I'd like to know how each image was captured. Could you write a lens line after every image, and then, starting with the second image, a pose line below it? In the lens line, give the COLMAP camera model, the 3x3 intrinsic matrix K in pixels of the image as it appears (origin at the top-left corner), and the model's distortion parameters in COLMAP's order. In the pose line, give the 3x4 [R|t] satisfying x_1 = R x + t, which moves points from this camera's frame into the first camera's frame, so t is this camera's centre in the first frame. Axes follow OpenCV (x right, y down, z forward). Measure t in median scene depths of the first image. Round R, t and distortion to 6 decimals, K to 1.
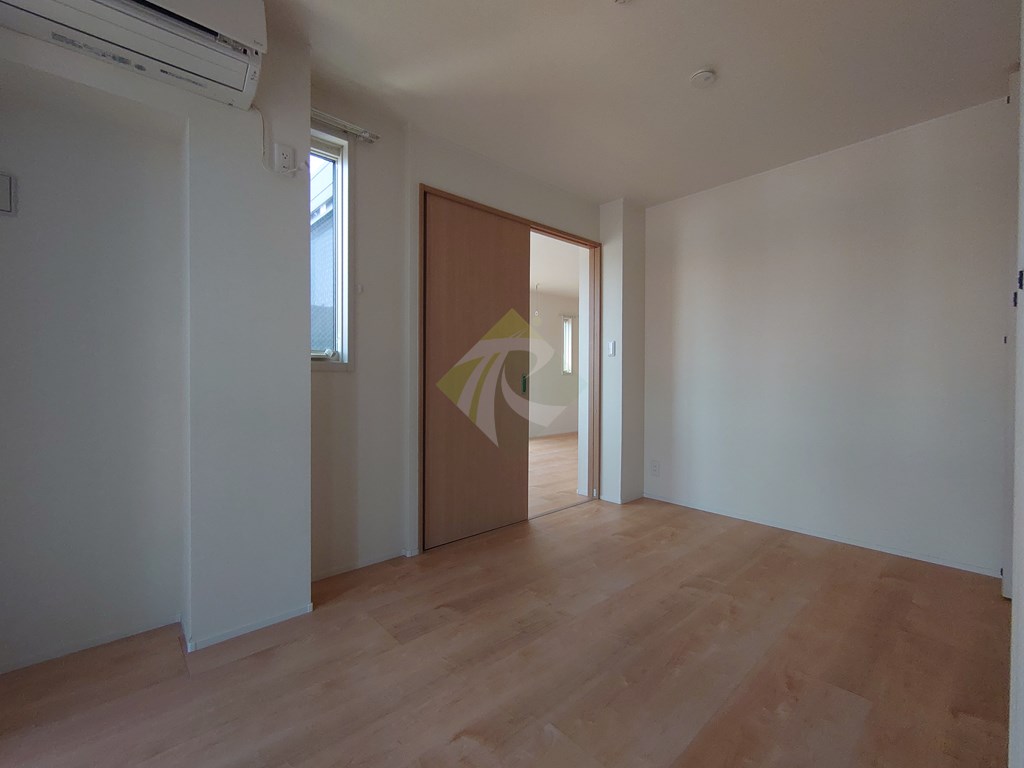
lens RADIAL K [[440.2, 0, 517.8], [0, 440.2, 378.8], [0, 0, 1]] dist [-0.000505, -0.000488]
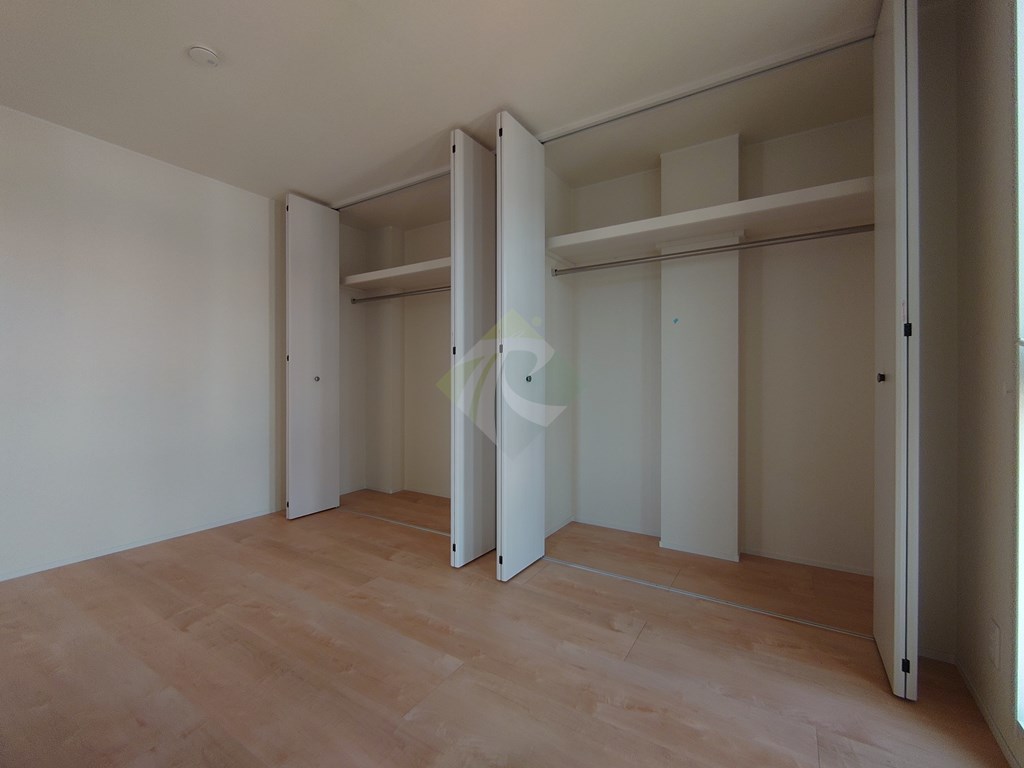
lens RADIAL K [[440.2, 0, 518.5], [0, 440.2, 380.7], [0, 0, 1]] dist [-0.000505, -0.000488]
pose [[-0.260520, -0.006542, 0.965446, -0.617399], [0.007096, 0.999937, 0.008690, -0.001132], [-0.965442, 0.009114, -0.260458, 0.633888]]
